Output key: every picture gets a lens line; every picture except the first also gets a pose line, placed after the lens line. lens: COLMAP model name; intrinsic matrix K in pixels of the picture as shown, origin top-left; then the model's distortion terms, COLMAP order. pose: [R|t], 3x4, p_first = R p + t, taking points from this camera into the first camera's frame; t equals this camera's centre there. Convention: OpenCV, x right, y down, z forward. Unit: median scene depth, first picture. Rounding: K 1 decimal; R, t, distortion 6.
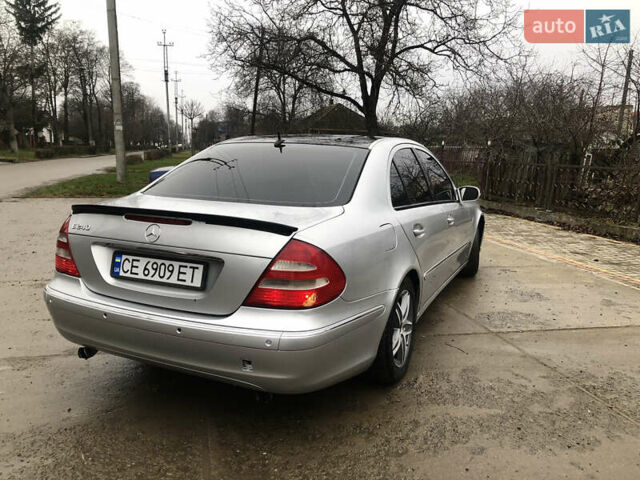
lens RADIAL K [[449.1, 0, 320.0], [0, 449.1, 240.0], [0, 0, 1]] dist [0.014321, -0.002819]
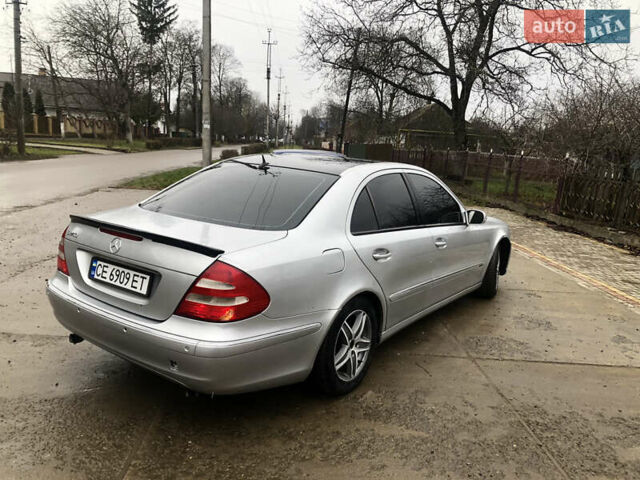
lens RADIAL K [[451.5, 0, 344.5], [0, 451.5, 243.4], [0, 0, 1]] dist [0.010062, 0.005618]
pose [[0.985426, 0.071372, -0.154407, 0.206784], [-0.069573, 0.997432, 0.017029, -0.042038], [0.155226, -0.006038, 0.987860, -0.043248]]
